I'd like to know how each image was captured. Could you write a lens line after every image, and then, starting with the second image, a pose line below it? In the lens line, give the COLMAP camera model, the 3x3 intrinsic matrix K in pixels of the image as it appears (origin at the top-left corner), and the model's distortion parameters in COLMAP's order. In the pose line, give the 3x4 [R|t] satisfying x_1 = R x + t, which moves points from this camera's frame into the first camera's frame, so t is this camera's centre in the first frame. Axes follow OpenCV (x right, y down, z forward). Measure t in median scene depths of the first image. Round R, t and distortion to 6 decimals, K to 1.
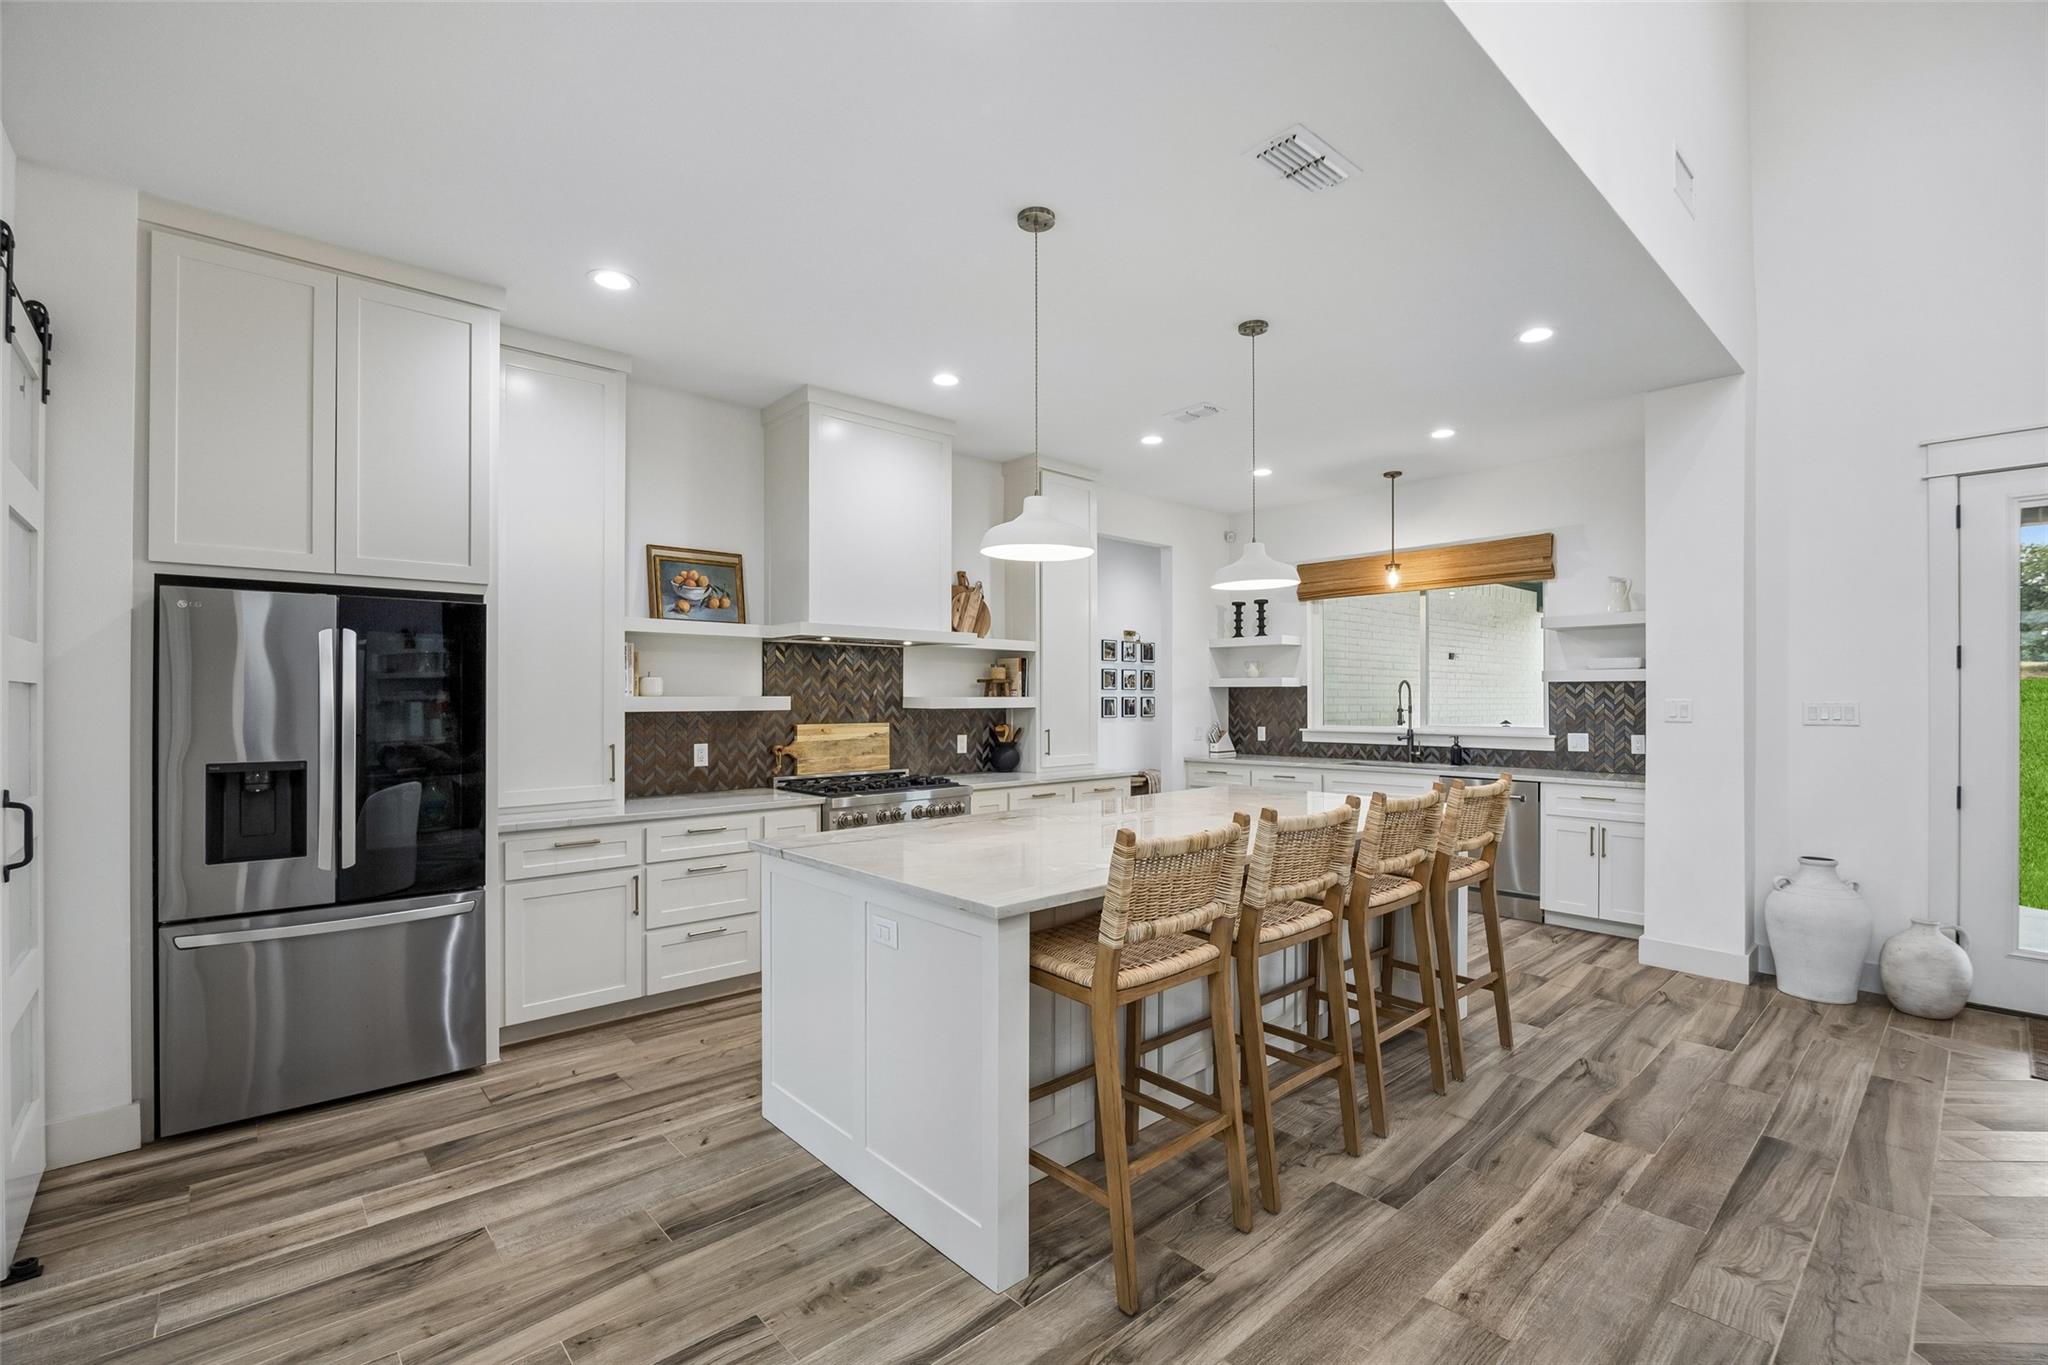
lens RADIAL K [[905.6, 0, 1022.9], [0, 905.6, 692.2], [0, 0, 1]] dist [-0.006606, -0.000240]
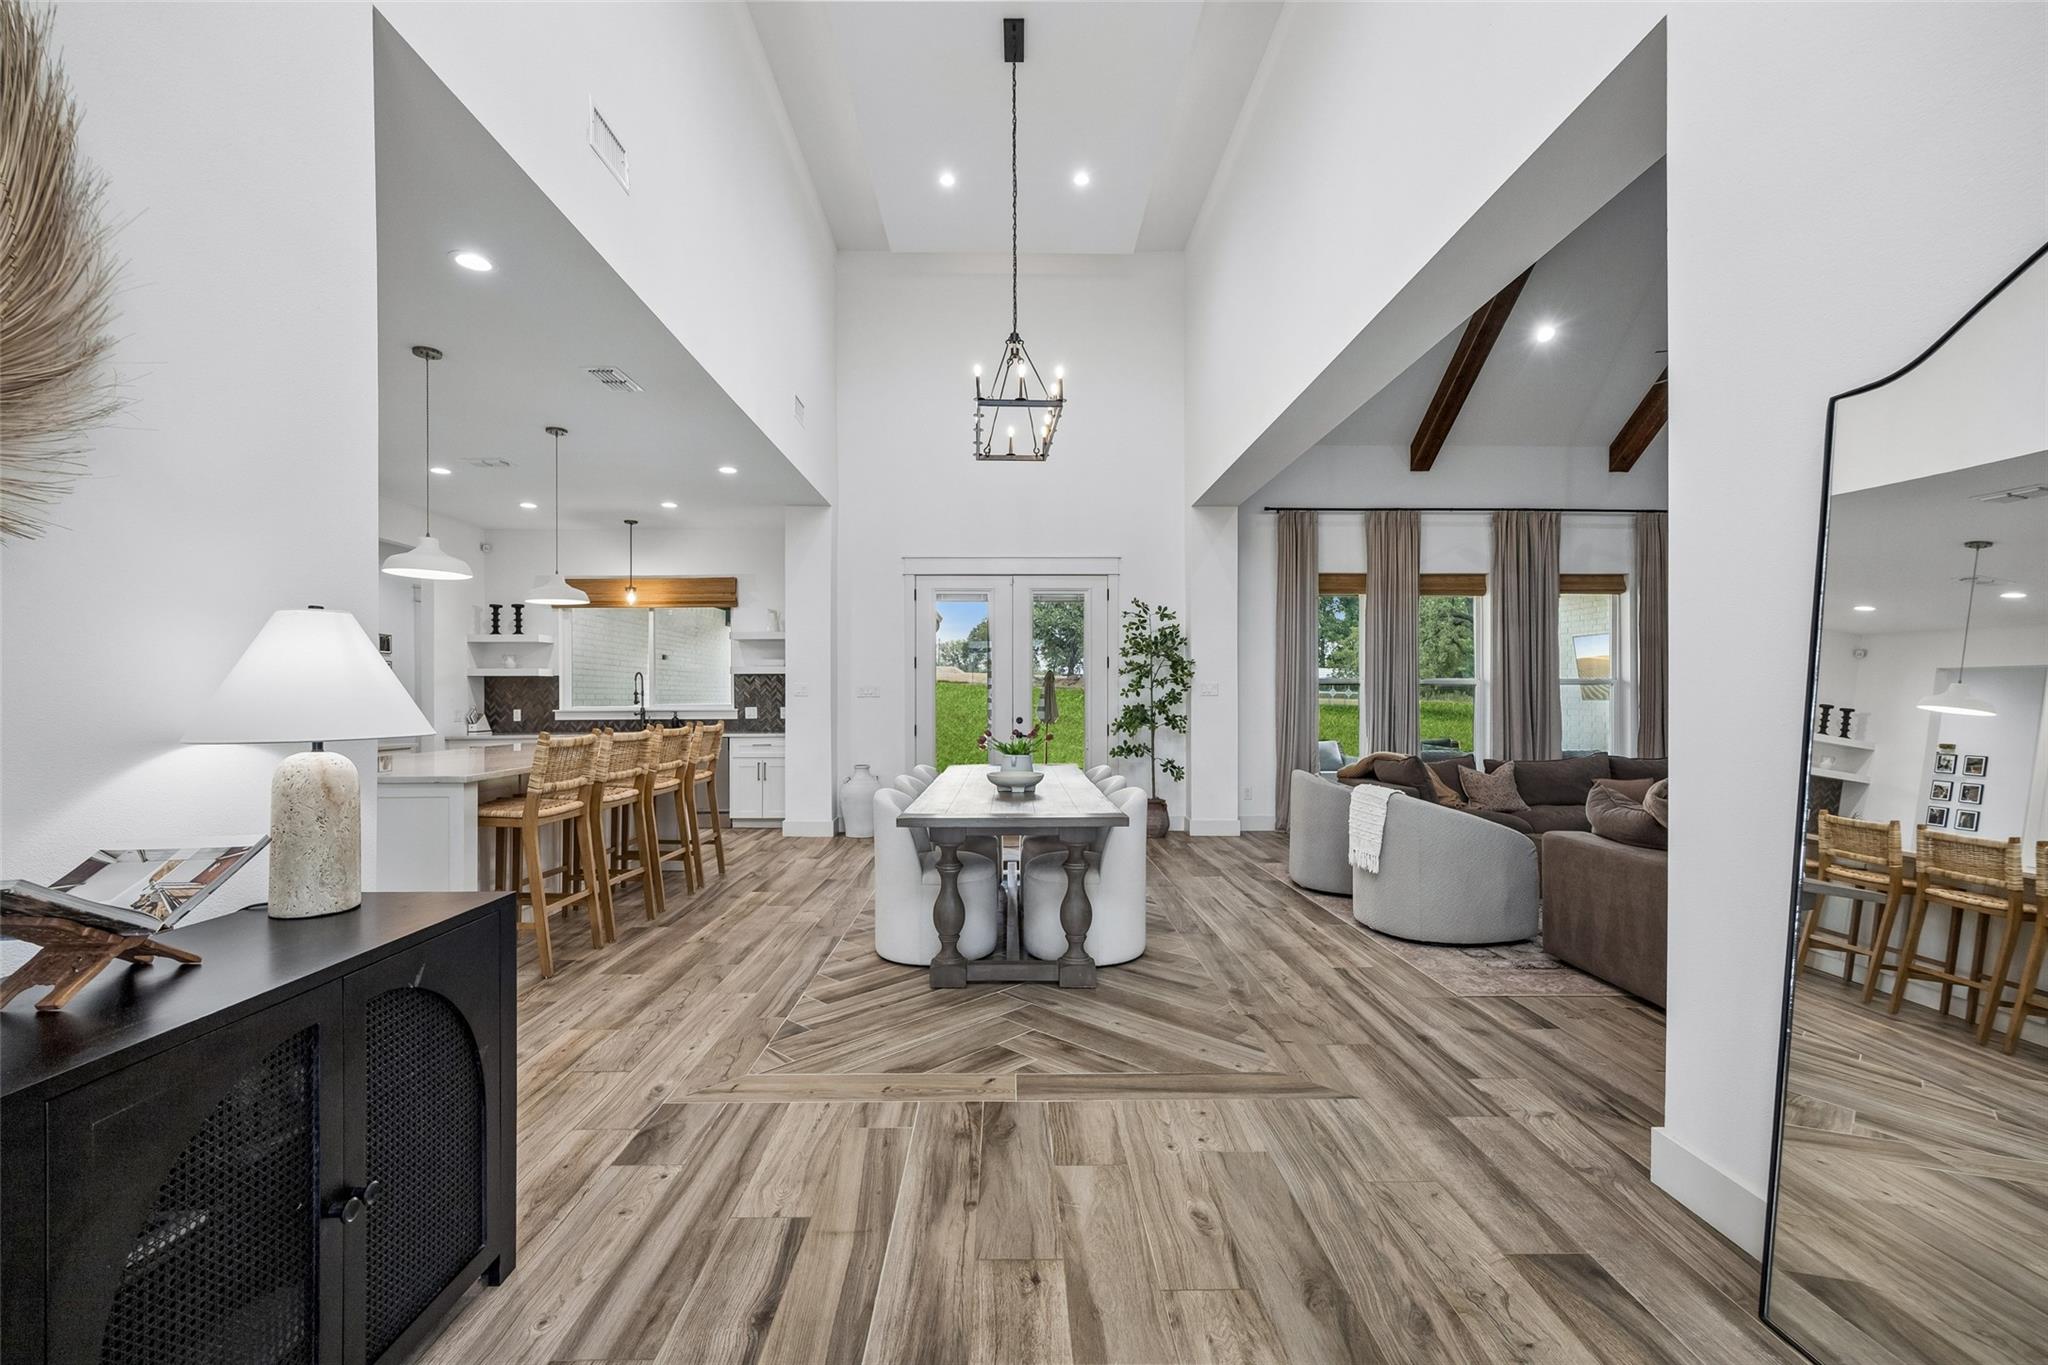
lens RADIAL K [[905.6, 0, 1027.7], [0, 905.6, 699.4], [0, 0, 1]] dist [-0.006606, -0.000240]
pose [[0.665031, -0.002208, 0.746812, -0.273901], [-0.001504, 0.999990, 0.004295, 0.027945], [-0.746814, -0.003979, 0.665021, -0.461572]]
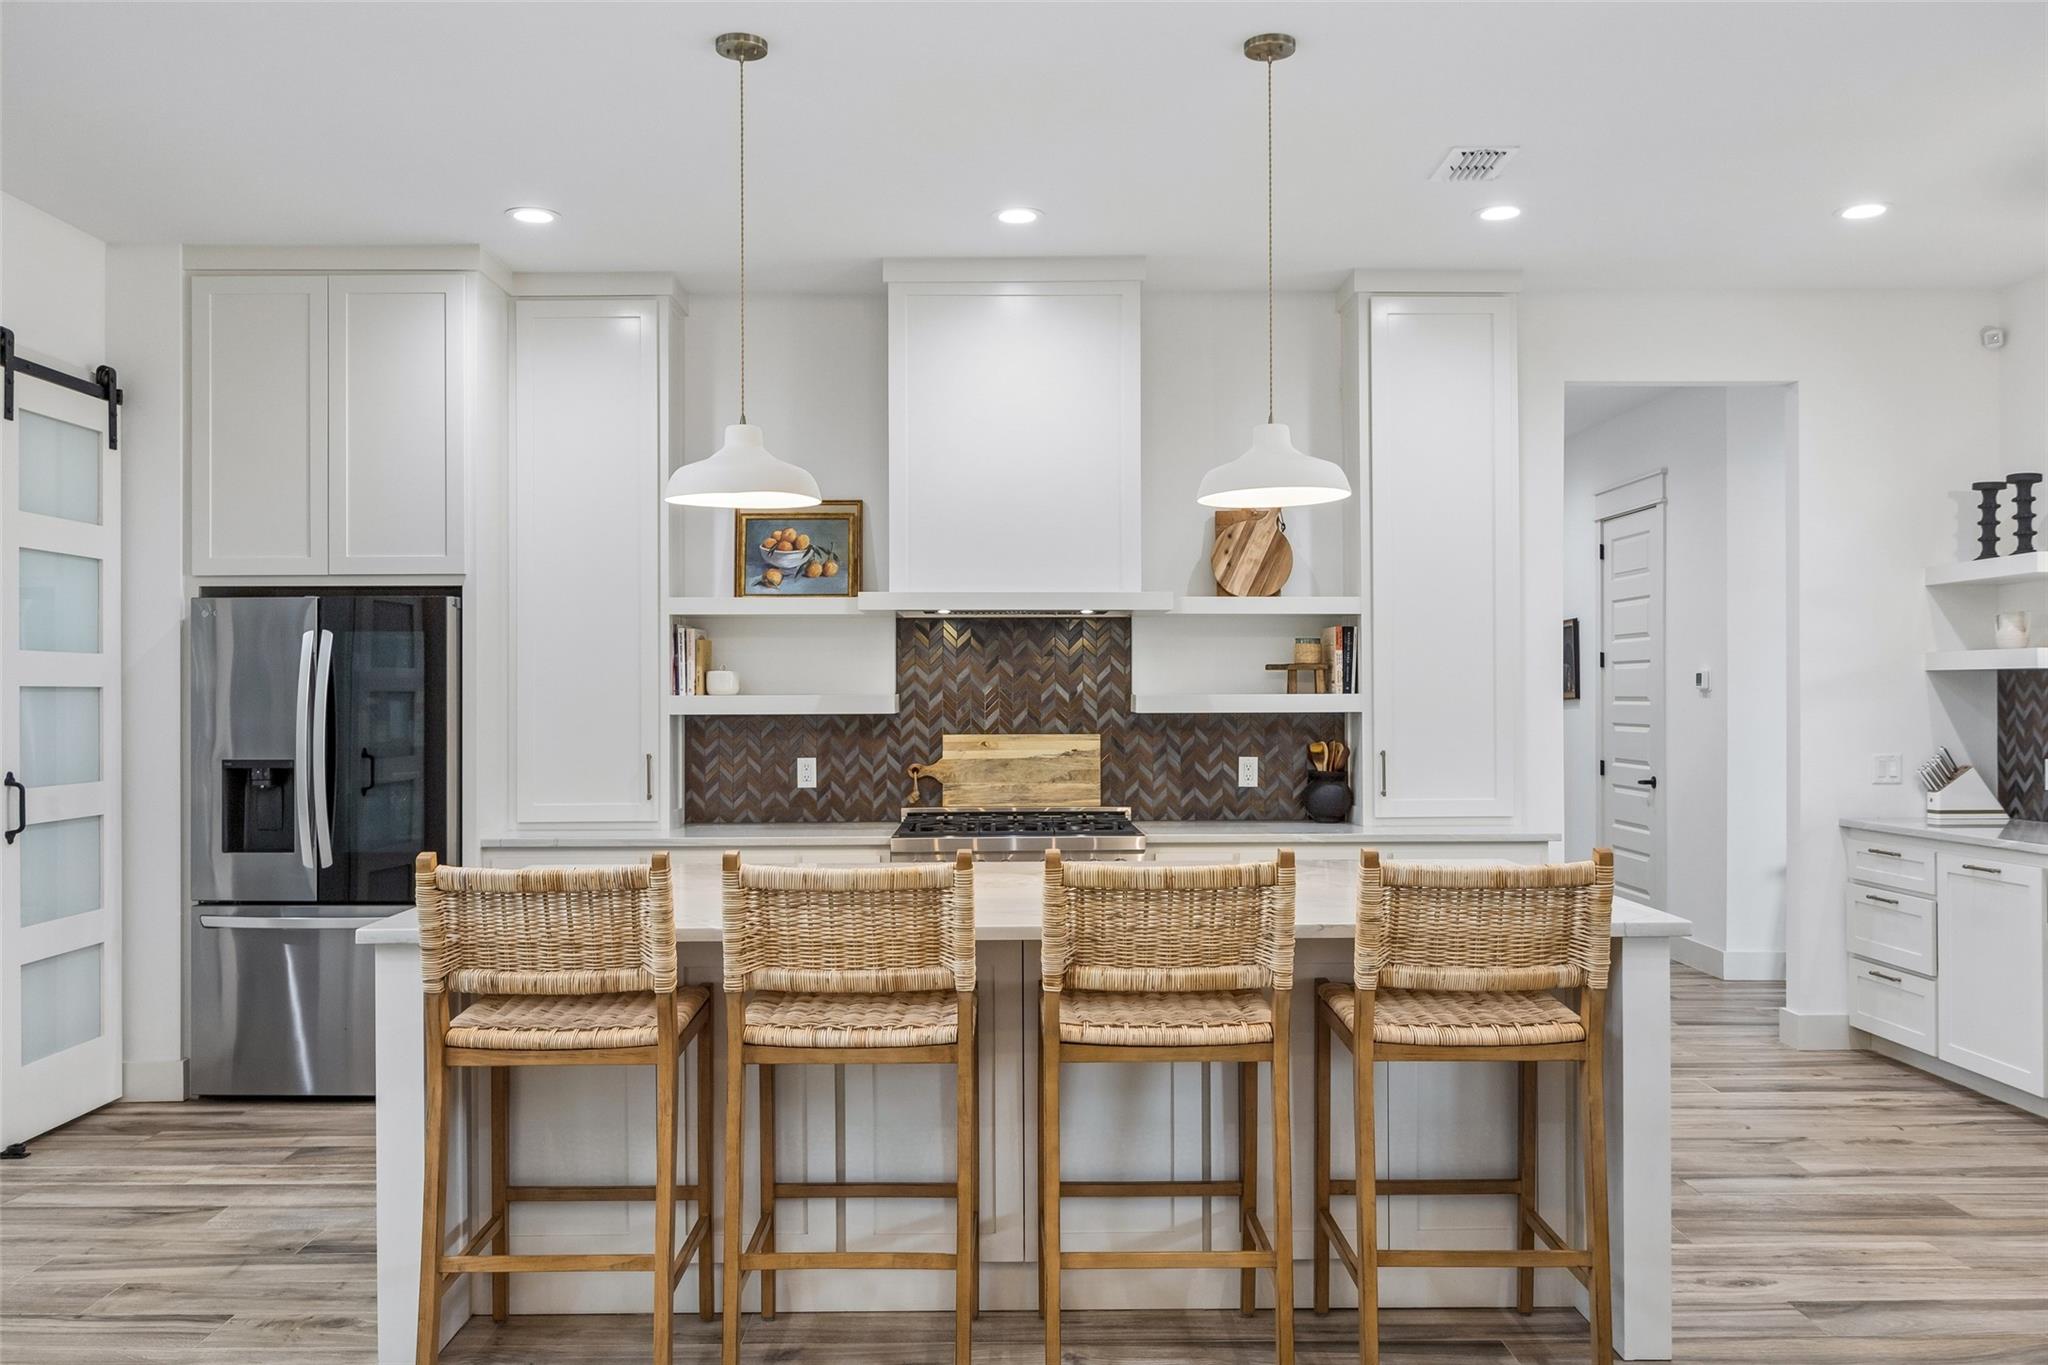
lens RADIAL K [[1662.4, 0, 1022.3], [0, 1662.4, 684.5], [0, 0, 1]] dist [0.014691, -0.016695]
pose [[0.742743, -0.005764, -0.669552, 0.655668], [0.006887, 0.999976, -0.000970, -0.001296], [0.669541, -0.003891, 0.742764, 0.086631]]
